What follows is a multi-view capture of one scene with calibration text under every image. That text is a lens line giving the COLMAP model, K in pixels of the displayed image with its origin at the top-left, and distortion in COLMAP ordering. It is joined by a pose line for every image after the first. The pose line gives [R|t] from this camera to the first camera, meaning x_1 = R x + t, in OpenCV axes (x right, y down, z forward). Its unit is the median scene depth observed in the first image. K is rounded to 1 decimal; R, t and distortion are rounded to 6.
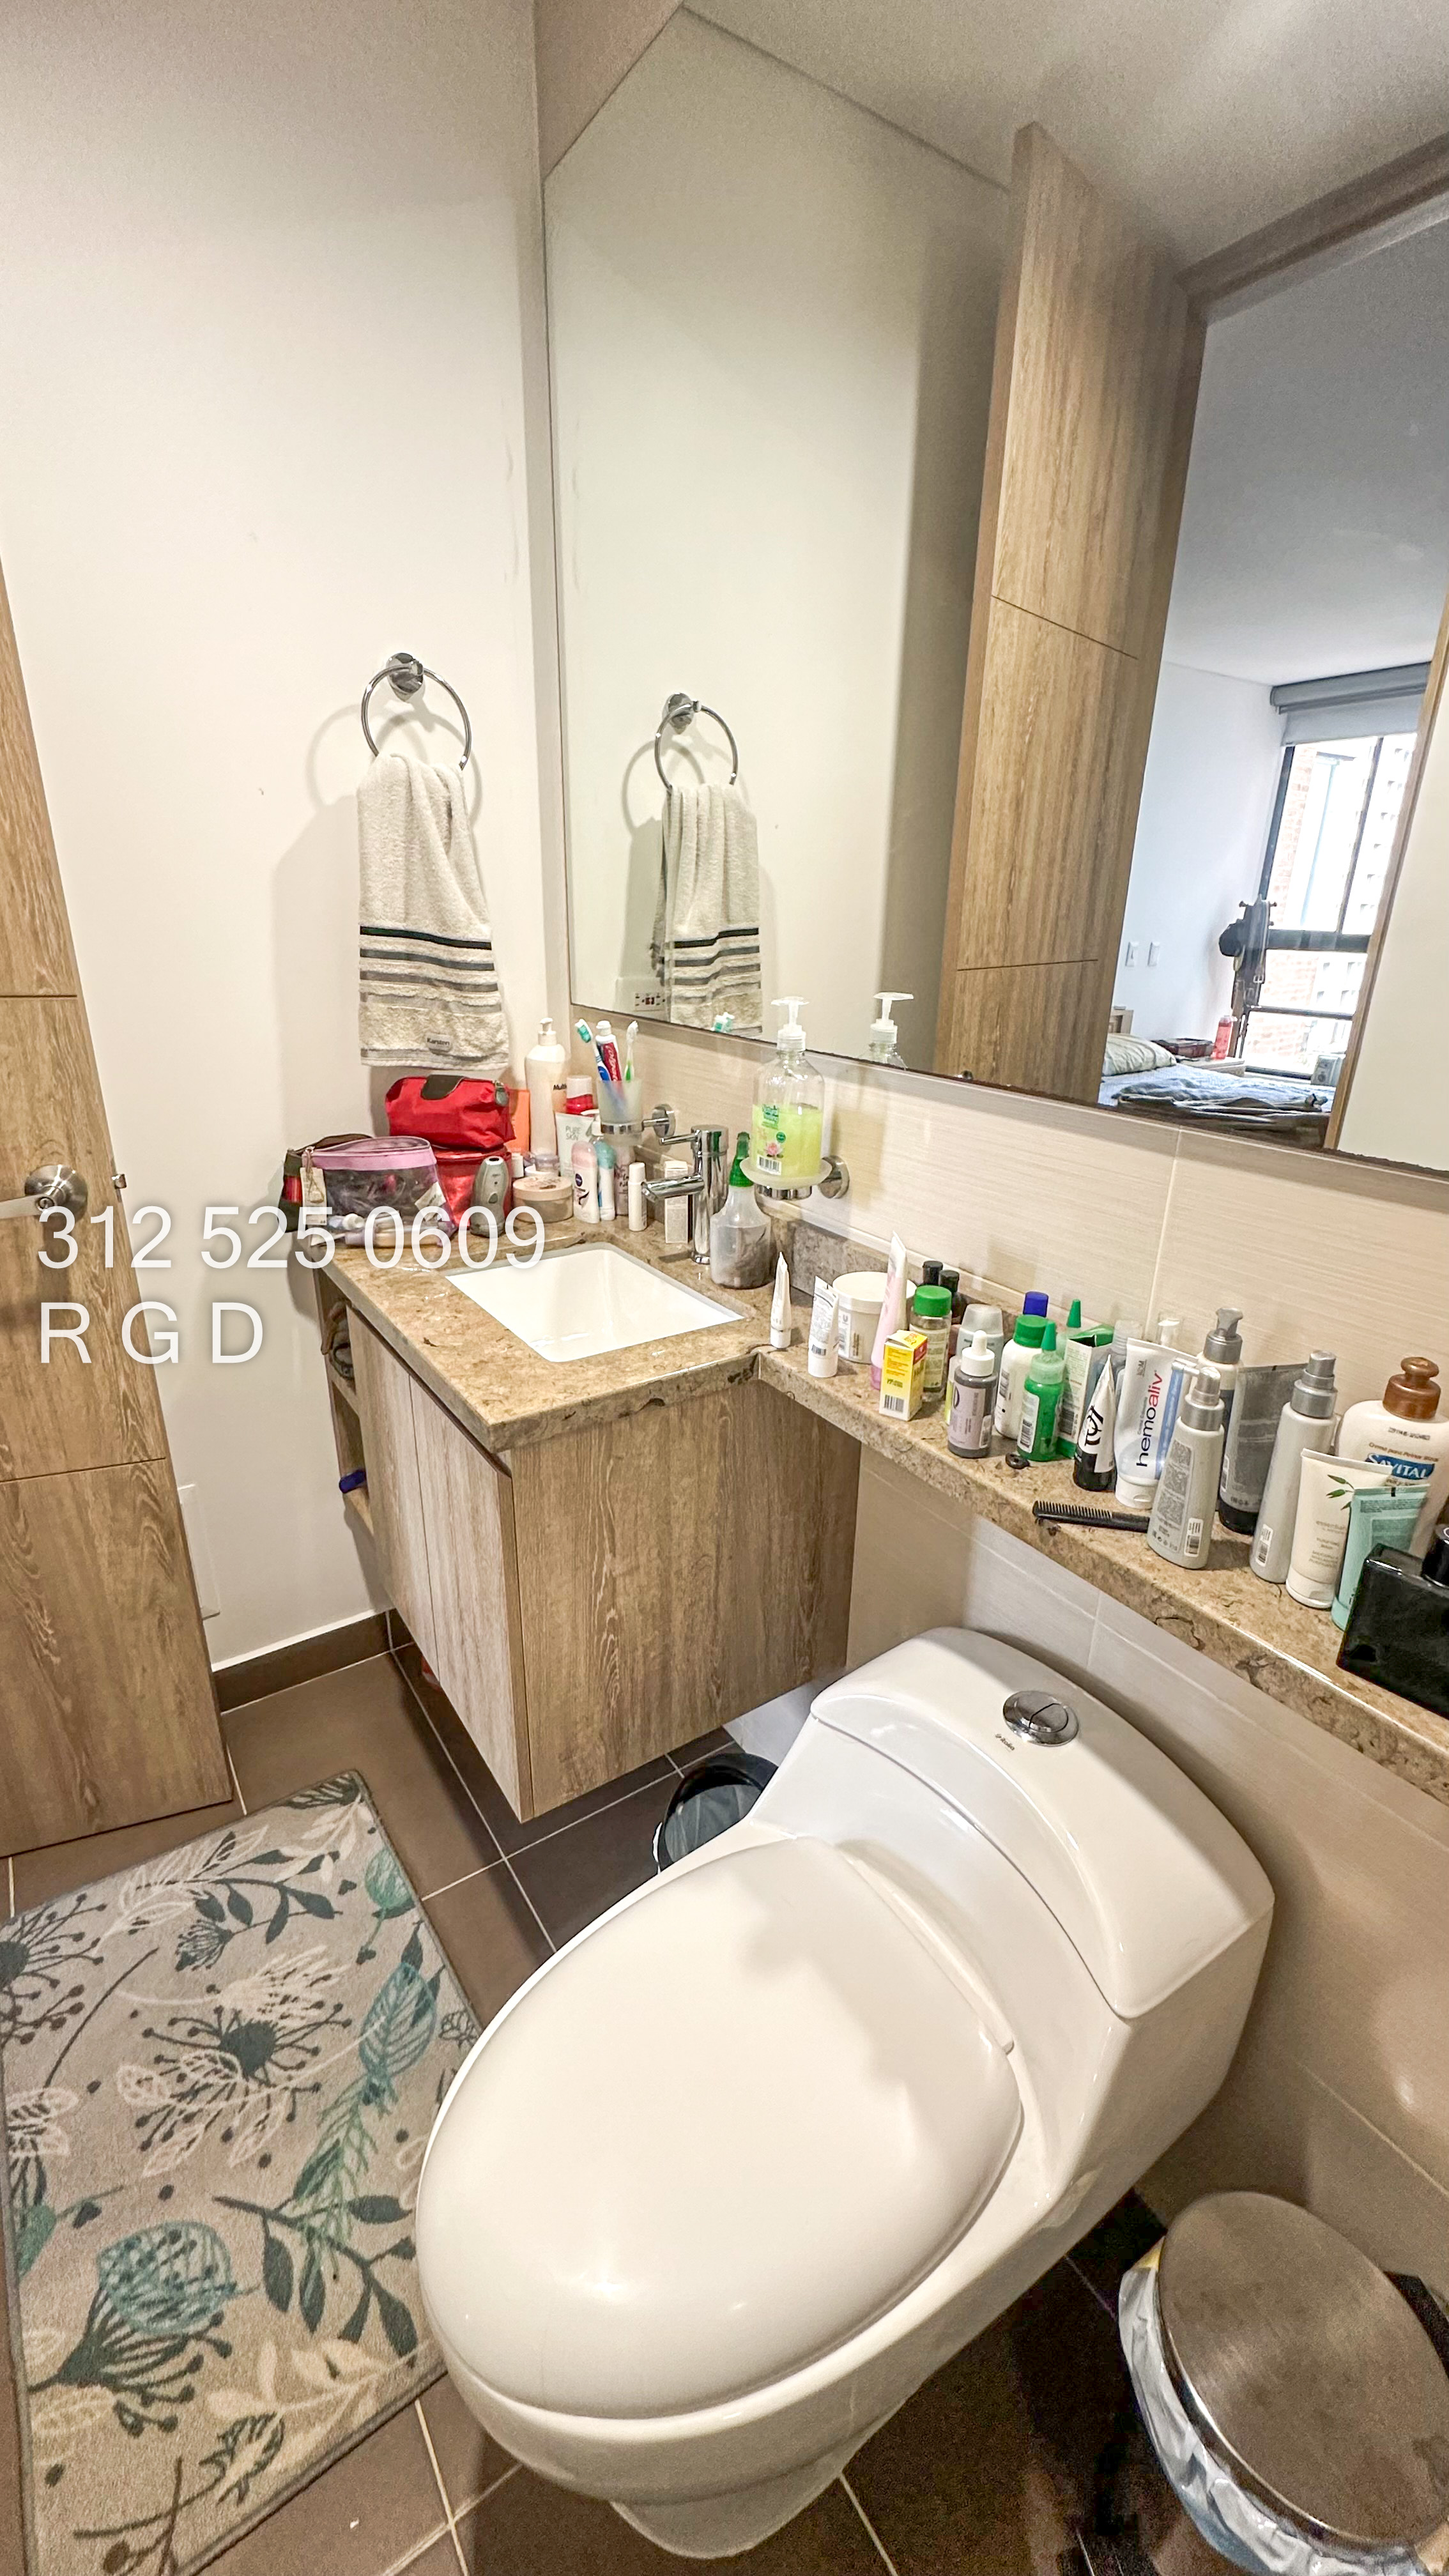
lens RADIAL K [[1026.5, 0, 724.0], [0, 1026.5, 1280.4], [0, 0, 1]] dist [-0.002324, 0.000678]
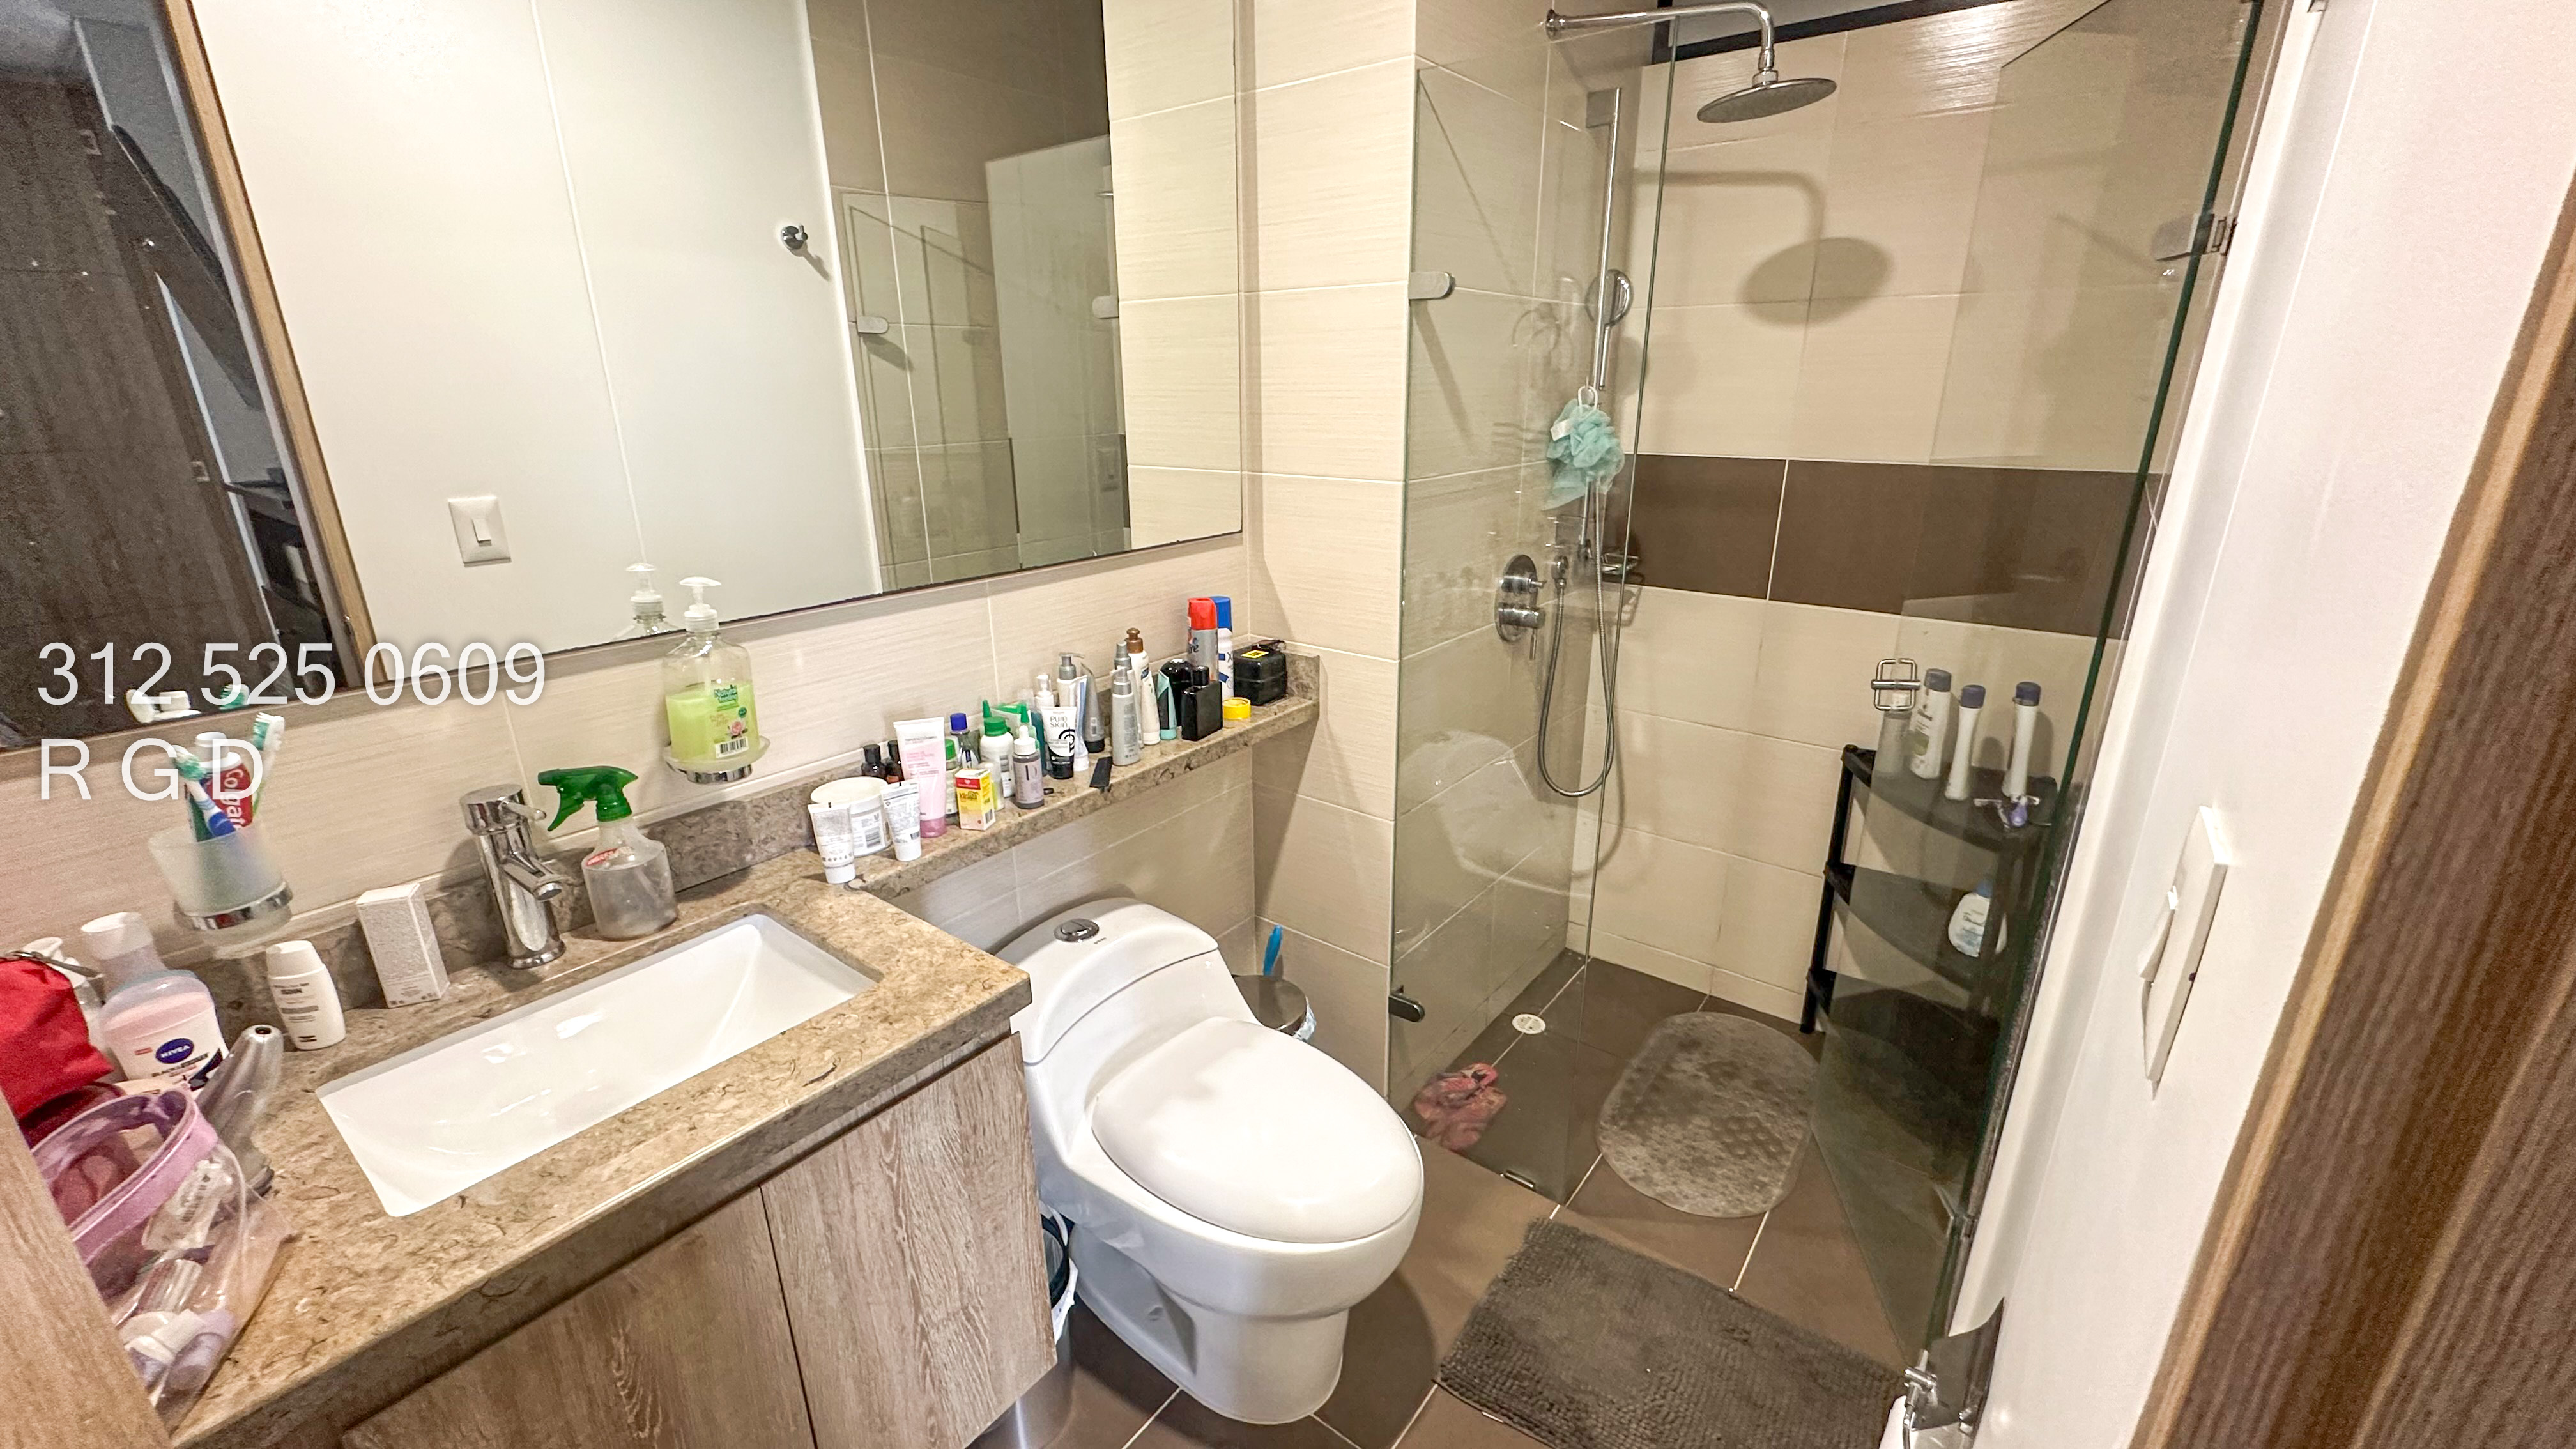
lens RADIAL K [[1023.1, 0, 1283.2], [0, 1023.1, 724.5], [0, 0, 1]] dist [-0.005313, 0.001132]
pose [[-0.315283, -0.314365, 0.895417, -0.993351], [0.325673, 0.850398, 0.413231, -0.366246], [-0.891366, 0.421899, -0.165736, 0.703993]]
